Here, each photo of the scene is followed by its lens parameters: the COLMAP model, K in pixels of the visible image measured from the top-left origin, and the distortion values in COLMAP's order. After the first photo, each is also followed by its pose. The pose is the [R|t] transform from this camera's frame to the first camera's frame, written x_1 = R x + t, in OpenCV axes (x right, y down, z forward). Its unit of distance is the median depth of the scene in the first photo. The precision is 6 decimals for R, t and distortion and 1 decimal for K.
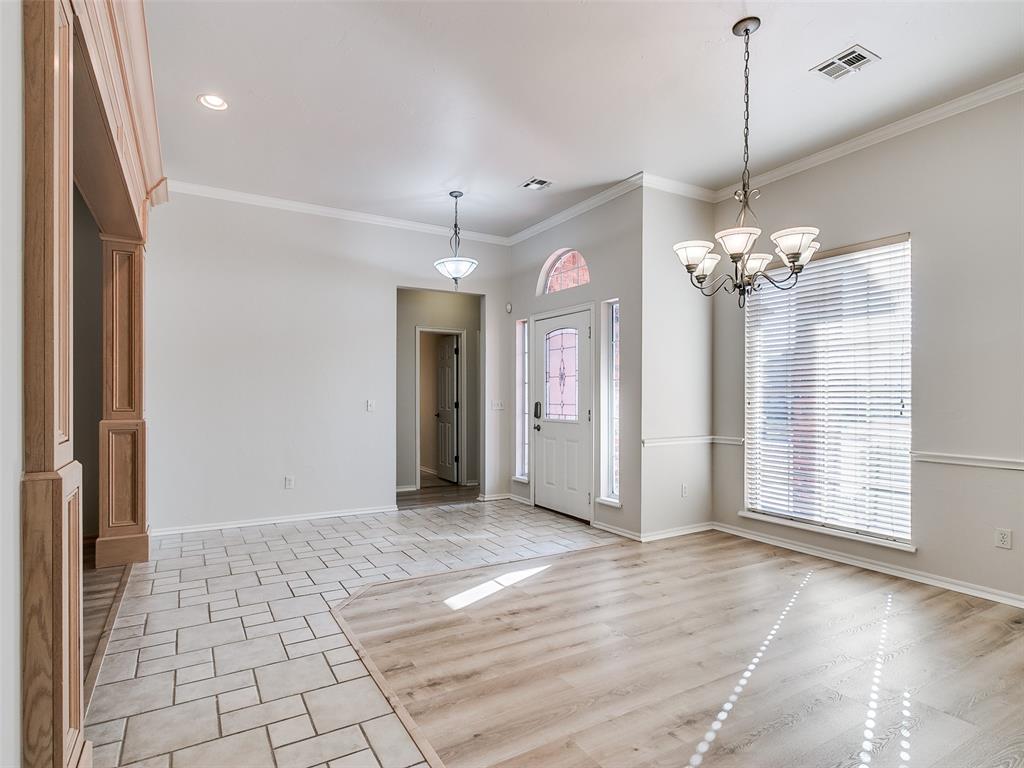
lens RADIAL K [[528.3, 0, 509.8], [0, 528.3, 389.3], [0, 0, 1]] dist [0.002528, 0.001441]
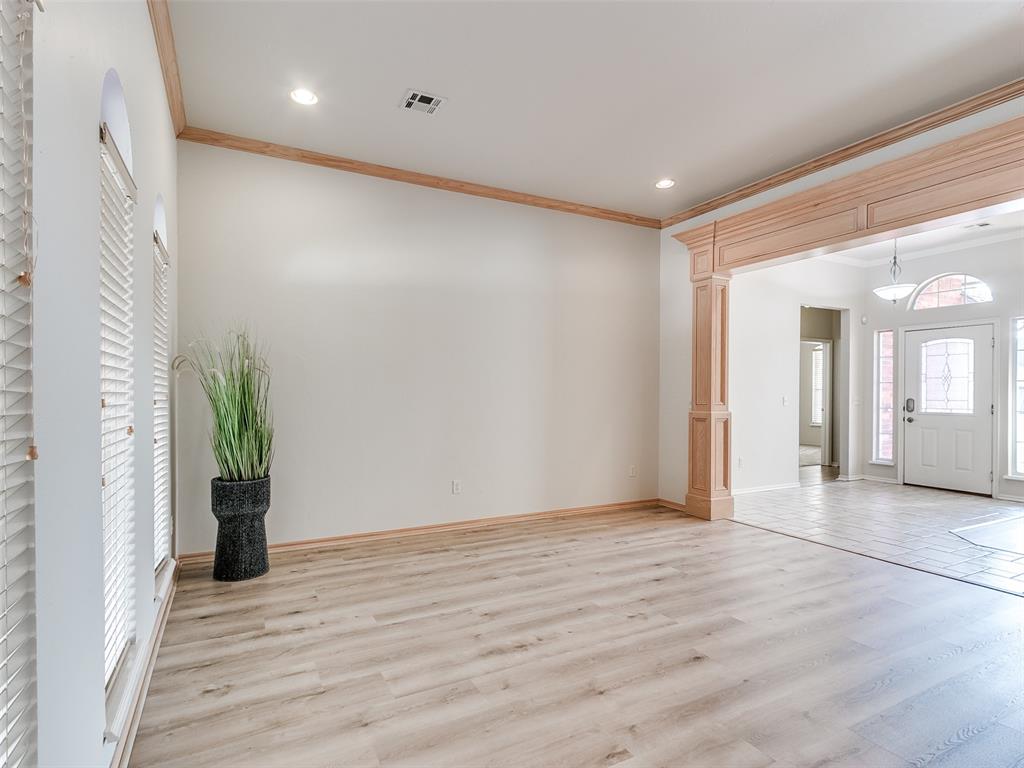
lens RADIAL K [[528.3, 0, 511.5], [0, 528.3, 393.2], [0, 0, 1]] dist [0.002528, 0.001441]
pose [[0.999510, 0.001206, -0.031277, -0.825141], [-0.000711, 0.999874, 0.015835, -0.006679], [0.031292, -0.015805, 0.999385, -0.241774]]
